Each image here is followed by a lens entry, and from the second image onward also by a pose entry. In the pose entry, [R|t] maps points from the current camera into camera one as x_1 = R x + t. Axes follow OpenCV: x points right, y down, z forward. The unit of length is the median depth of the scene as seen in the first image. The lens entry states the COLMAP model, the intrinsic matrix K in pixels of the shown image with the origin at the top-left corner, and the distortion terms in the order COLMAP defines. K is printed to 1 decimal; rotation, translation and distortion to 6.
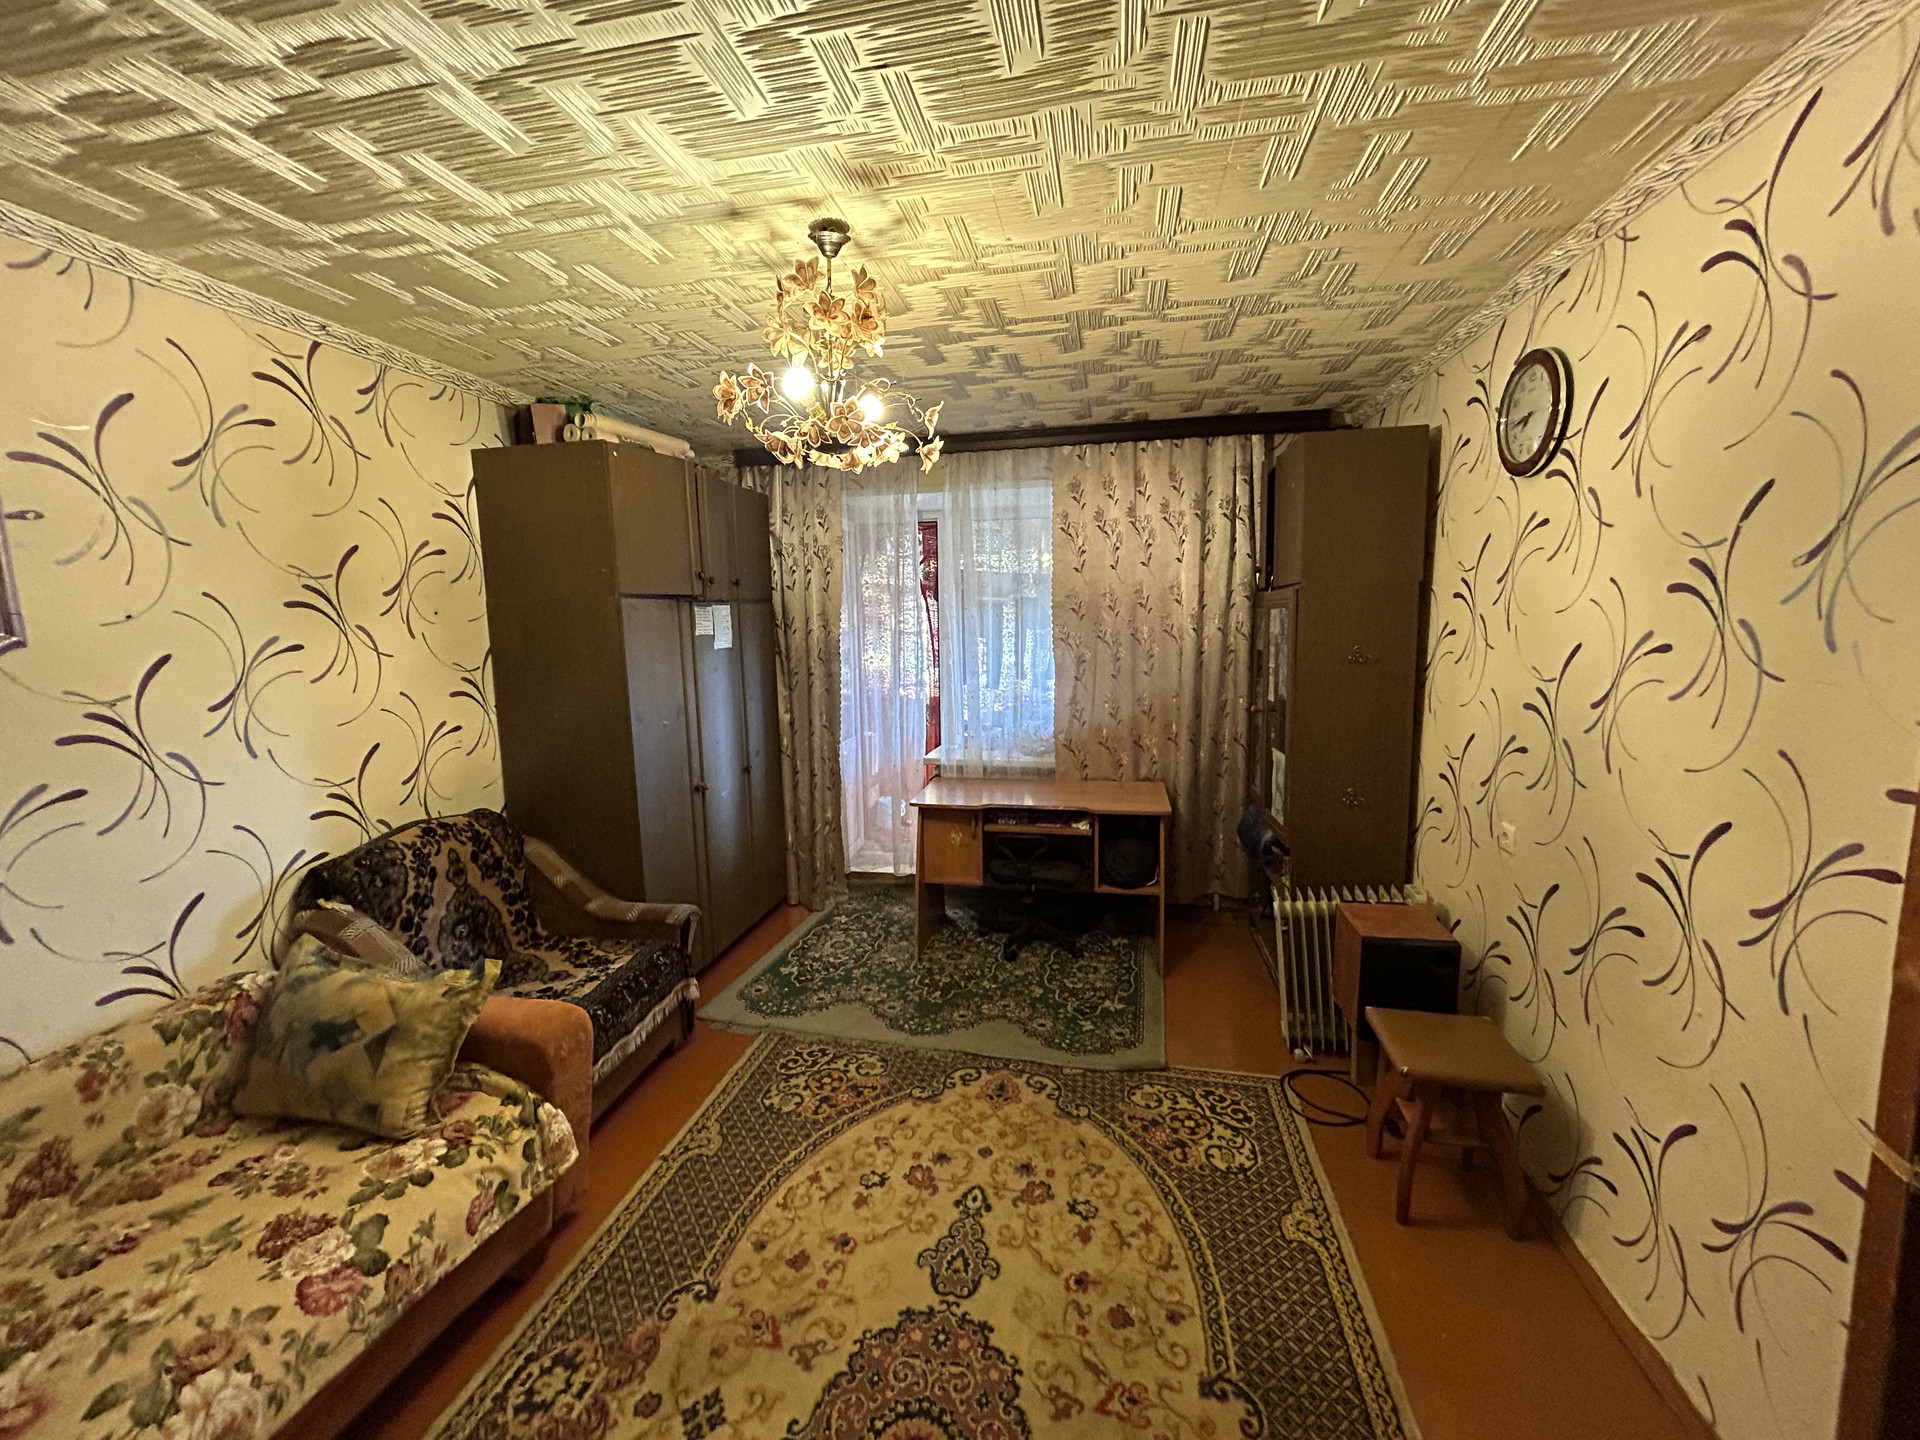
lens RADIAL K [[768.6, 0, 945.2], [0, 768.6, 716.4], [0, 0, 1]] dist [0.000950, -0.000046]
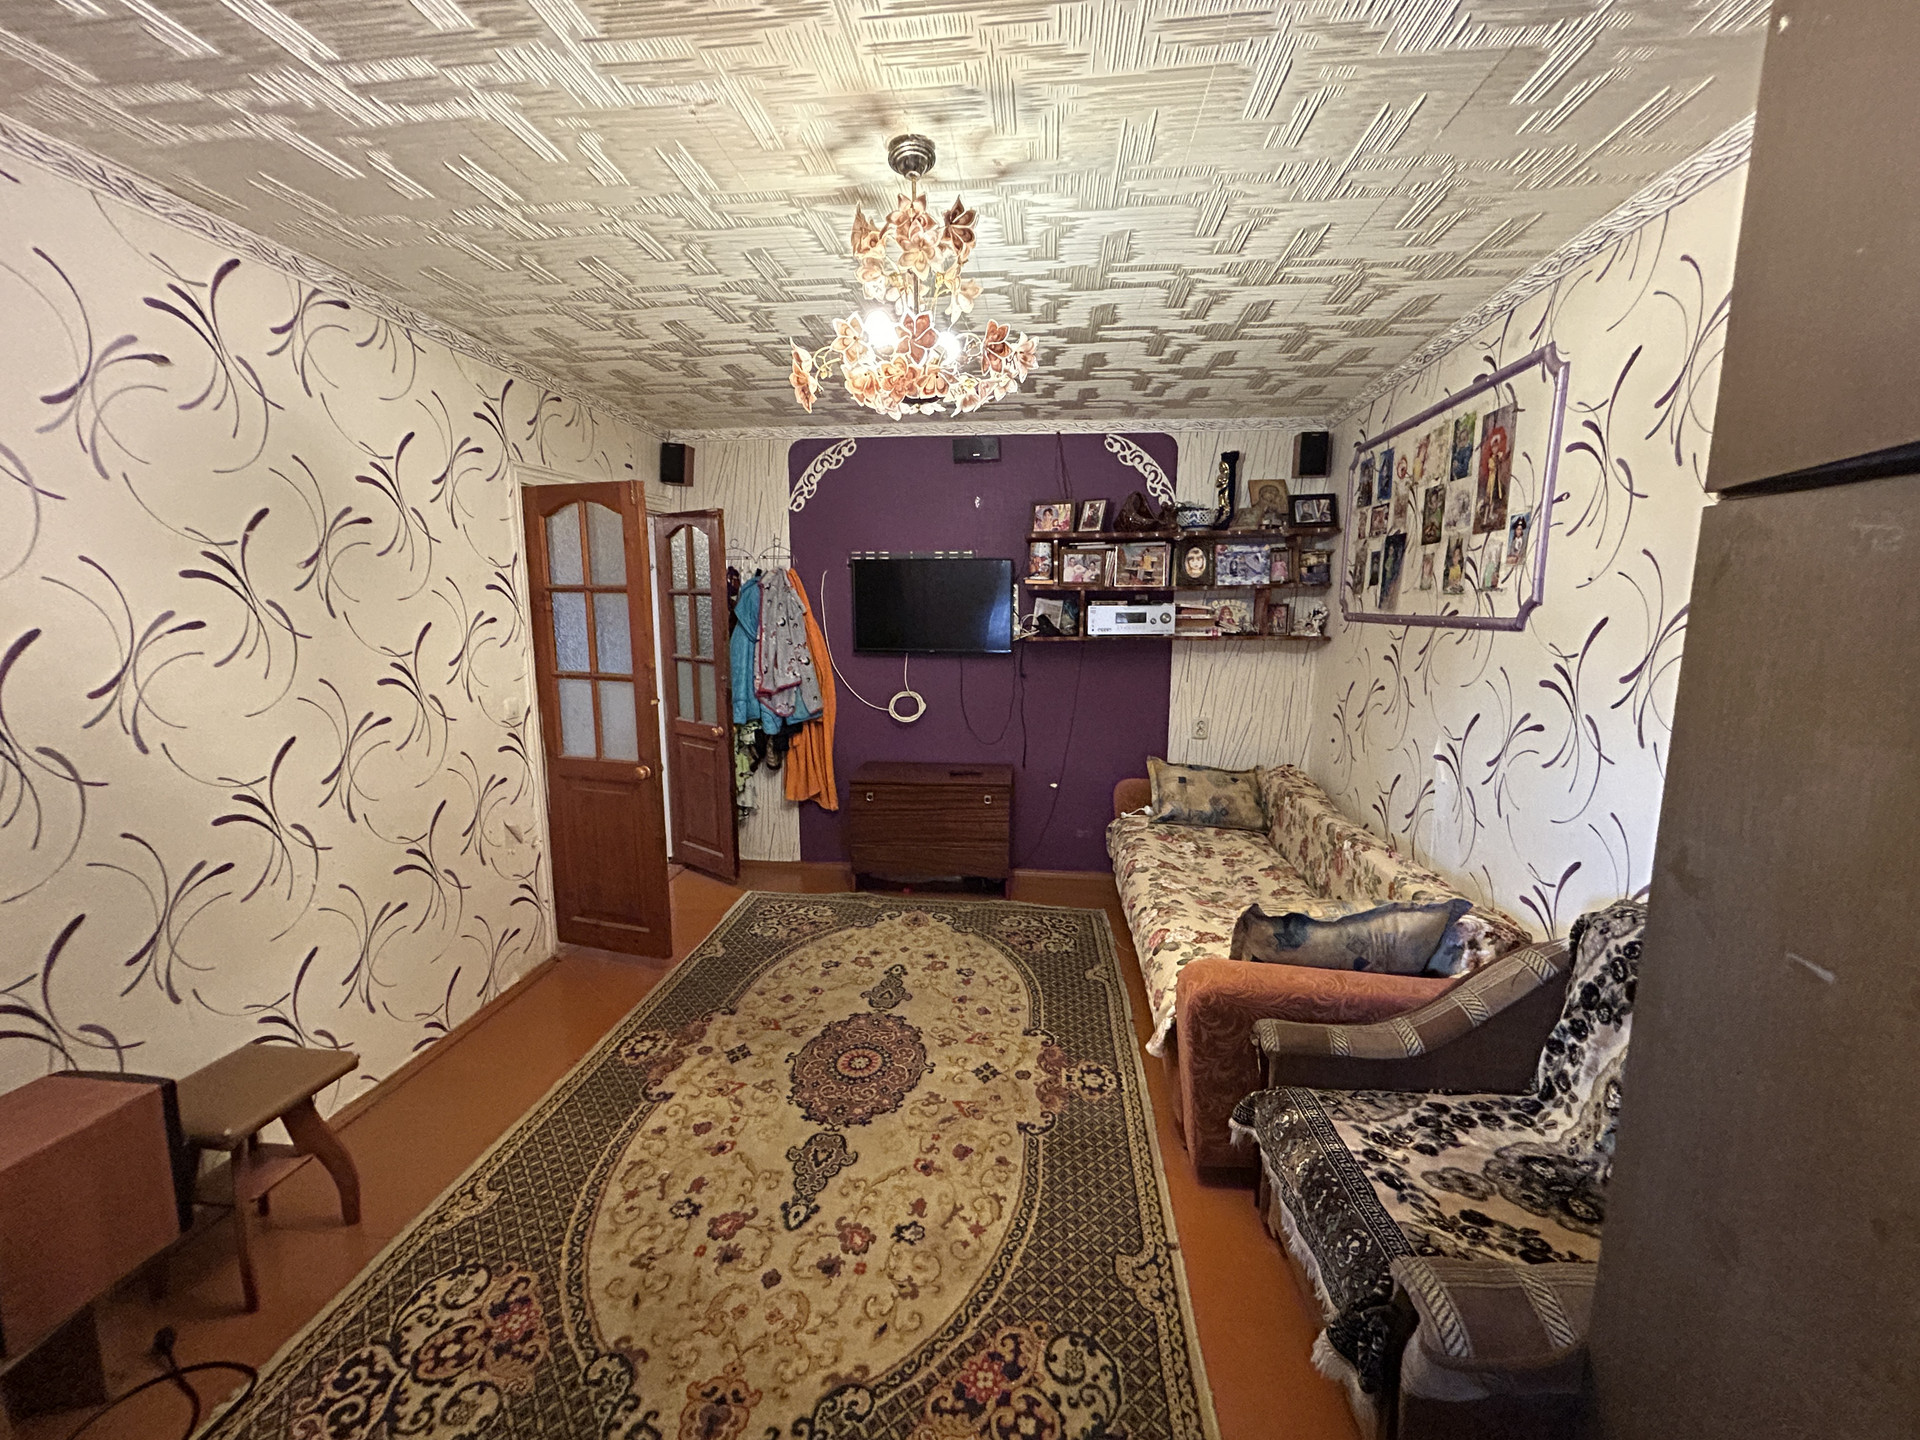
lens RADIAL K [[768.6, 0, 956.7], [0, 768.6, 722.4], [0, 0, 1]] dist [0.000950, -0.000046]
pose [[-0.994950, 0.028836, -0.096141, -0.091027], [0.001011, 0.960674, 0.277676, -0.229994], [0.100367, 0.276177, -0.955852, 1.937864]]
